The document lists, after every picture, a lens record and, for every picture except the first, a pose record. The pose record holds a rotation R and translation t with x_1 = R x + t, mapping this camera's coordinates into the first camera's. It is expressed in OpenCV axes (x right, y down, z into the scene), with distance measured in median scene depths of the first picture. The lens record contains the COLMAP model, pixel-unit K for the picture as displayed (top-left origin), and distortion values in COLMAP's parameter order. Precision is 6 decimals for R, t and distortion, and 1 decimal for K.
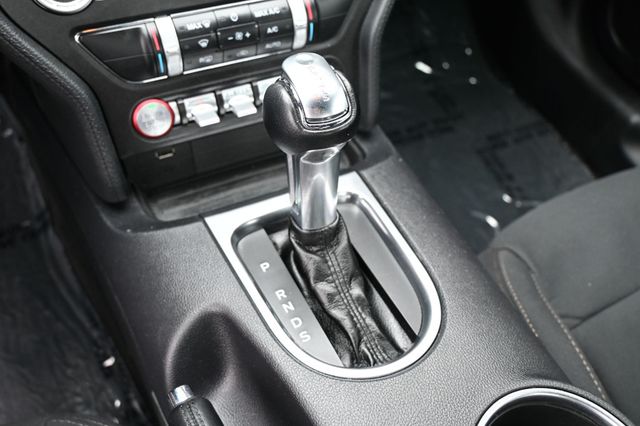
lens RADIAL K [[550.4, 0, 319.2], [0, 550.4, 210.9], [0, 0, 1]] dist [-0.019904, 0.005482]
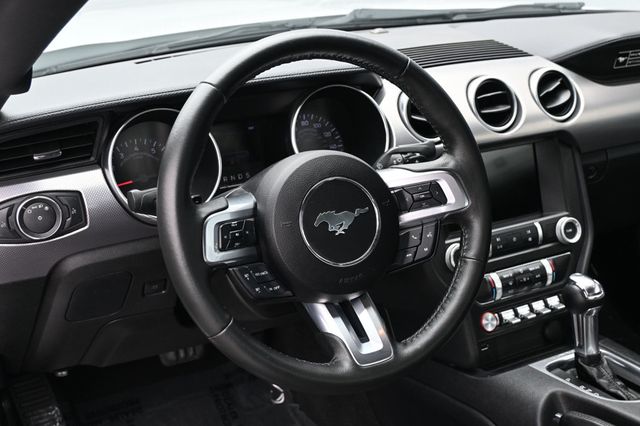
lens RADIAL K [[794.8, 0, 323.6], [0, 794.8, 212.1], [0, 0, 1]] dist [0.005668, 0.000000]
pose [[0.994837, -0.101352, -0.005145, -0.822979], [0.084848, 0.858510, -0.505729, 0.875436], [0.055673, 0.502682, 0.862677, -1.678672]]
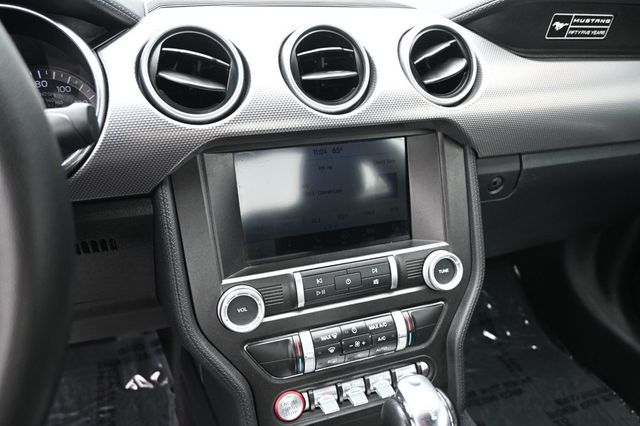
lens RADIAL K [[444.8, 0, 322.0], [0, 444.8, 213.6], [0, 0, 1]] dist [-0.008166, 0.002310]
pose [[0.987713, -0.012578, -0.155772, -0.054776], [-0.058742, 0.893782, -0.444639, -0.108531], [0.144819, 0.448326, 0.882061, -0.118445]]
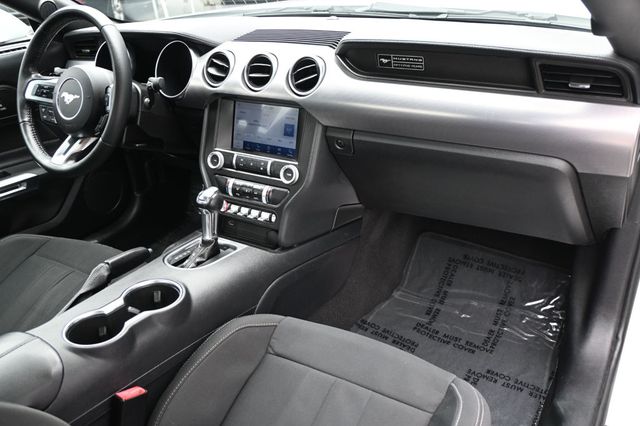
lens RADIAL K [[548.1, 0, 323.7], [0, 548.1, 214.4], [0, 0, 1]] dist [-0.004635, -0.006453]
pose [[0.517425, 0.280797, -0.808347, 2.544404], [-0.597647, 0.794653, -0.106515, -0.137915], [0.612446, 0.538219, 0.578990, -0.452143]]
